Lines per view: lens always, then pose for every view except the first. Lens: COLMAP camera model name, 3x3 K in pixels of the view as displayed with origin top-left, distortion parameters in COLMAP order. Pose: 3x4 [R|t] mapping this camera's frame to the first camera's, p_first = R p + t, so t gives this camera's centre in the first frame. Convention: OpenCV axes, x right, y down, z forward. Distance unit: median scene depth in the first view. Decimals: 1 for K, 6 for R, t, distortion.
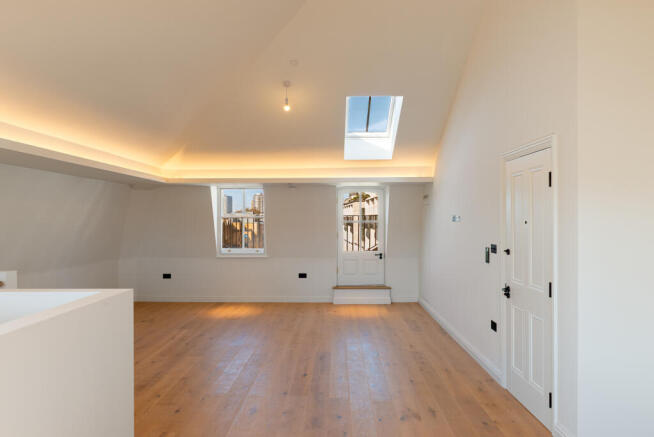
lens RADIAL K [[451.6, 0, 330.5], [0, 451.6, 221.0], [0, 0, 1]] dist [0.004513, 0.000916]
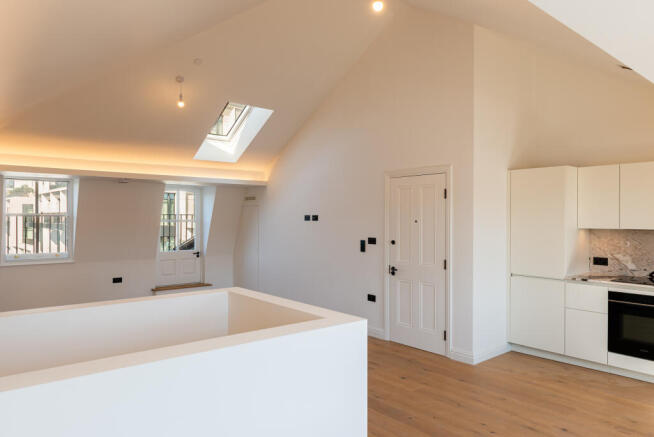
lens RADIAL K [[451.6, 0, 333.7], [0, 451.6, 220.5], [0, 0, 1]] dist [0.004513, 0.000916]
pose [[0.758443, 0.002808, 0.651733, -0.415920], [-0.003136, 0.999995, -0.000659, 0.001071], [-0.651732, -0.001544, 0.758448, 0.035730]]
